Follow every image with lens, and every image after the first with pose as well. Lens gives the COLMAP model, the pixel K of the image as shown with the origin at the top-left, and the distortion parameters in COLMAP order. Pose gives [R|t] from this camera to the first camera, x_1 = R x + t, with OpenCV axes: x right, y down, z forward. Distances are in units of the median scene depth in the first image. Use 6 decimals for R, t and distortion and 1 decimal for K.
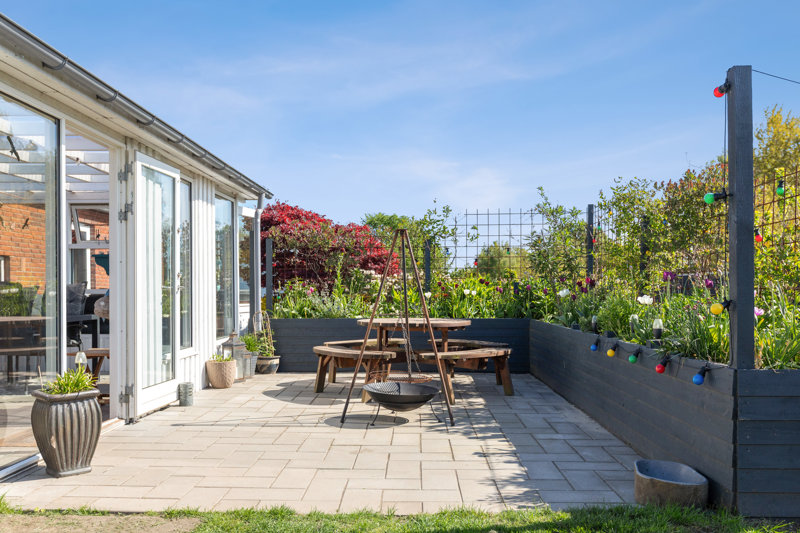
lens RADIAL K [[698.2, 0, 399.8], [0, 698.2, 271.1], [0, 0, 1]] dist [0.001666, -0.001146]
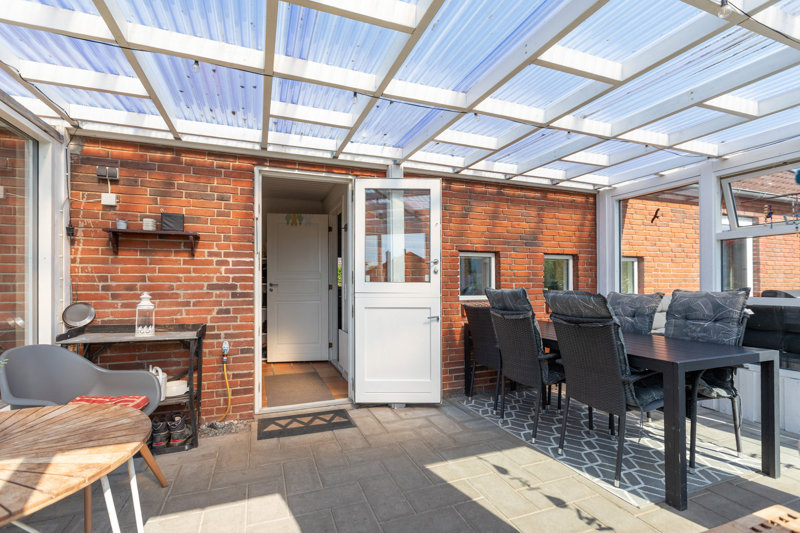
lens RADIAL K [[366.5, 0, 395.4], [0, 366.5, 283.4], [0, 0, 1]] dist [0.001452, 0.000283]
pose [[0.373173, 0.003559, -0.927755, -0.228092], [0.015944, 0.999820, 0.010249, 0.003502], [0.927625, -0.018617, 0.373049, 0.509564]]
